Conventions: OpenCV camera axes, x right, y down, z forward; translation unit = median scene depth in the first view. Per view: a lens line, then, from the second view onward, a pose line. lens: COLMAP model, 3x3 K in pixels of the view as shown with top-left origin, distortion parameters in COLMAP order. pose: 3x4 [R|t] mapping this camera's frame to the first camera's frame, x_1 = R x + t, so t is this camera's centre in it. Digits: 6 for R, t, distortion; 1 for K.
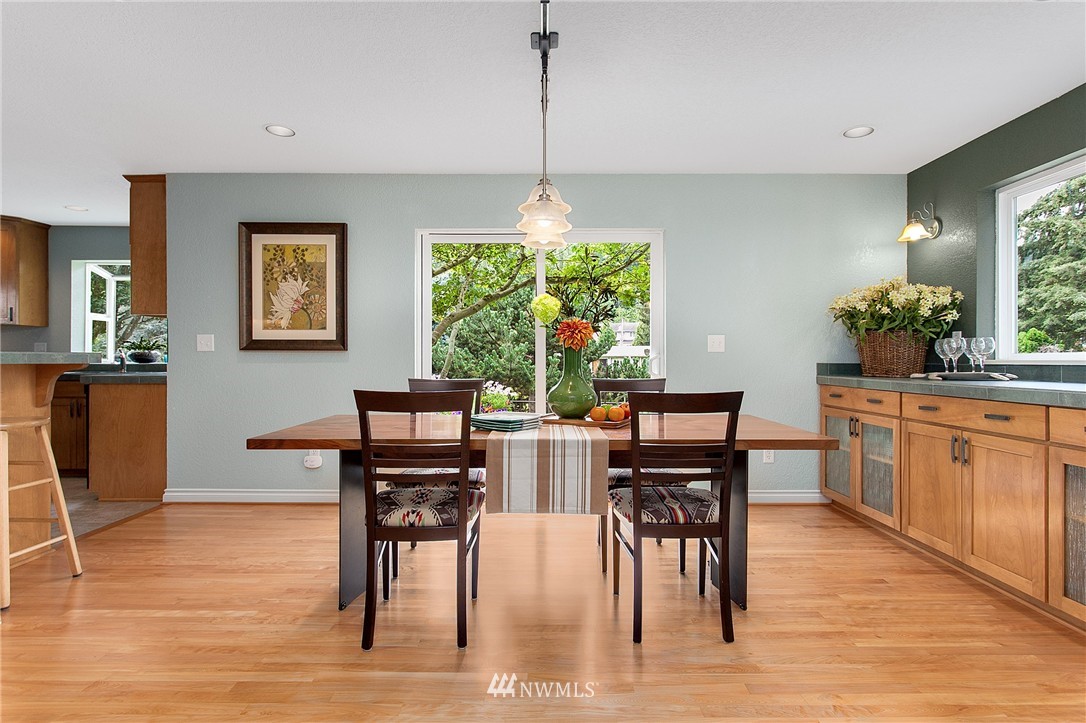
lens RADIAL K [[575.7, 0, 547.6], [0, 575.7, 362.8], [0, 0, 1]] dist [0.016415, 0.000093]
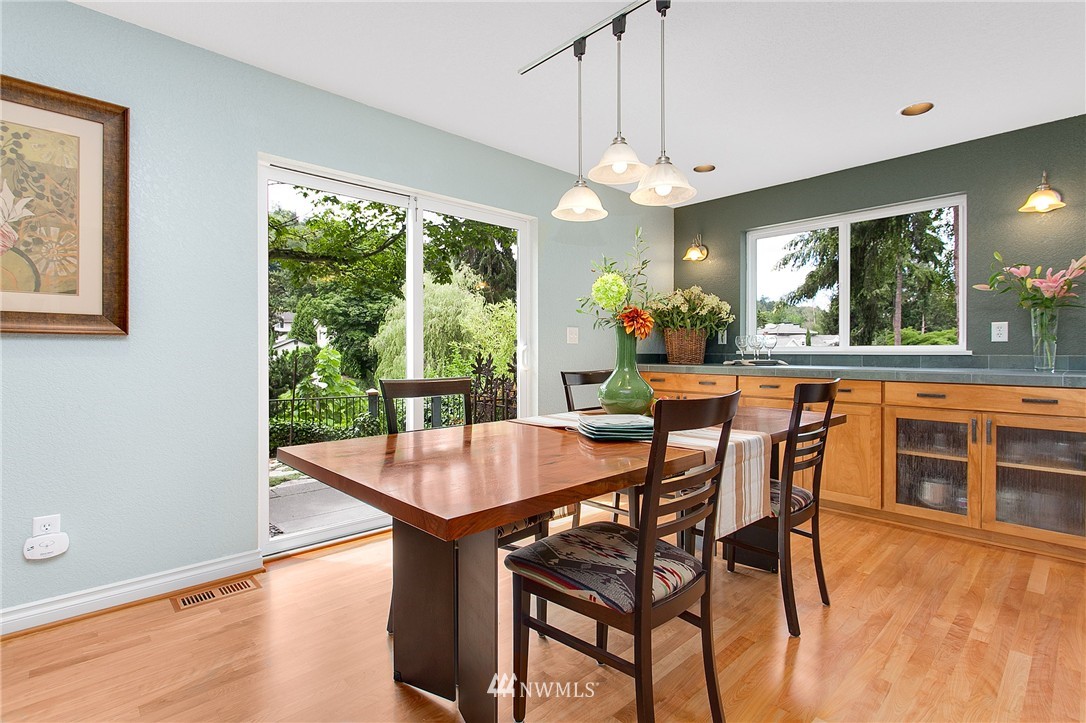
lens RADIAL K [[523.8, 0, 549.8], [0, 523.8, 361.9], [0, 0, 1]] dist [0.006694, 0.000991]
pose [[0.728132, -0.014691, 0.685279, -0.428838], [0.003105, 0.999831, 0.018135, -0.002281], [-0.685429, -0.011077, 0.728055, 0.358576]]
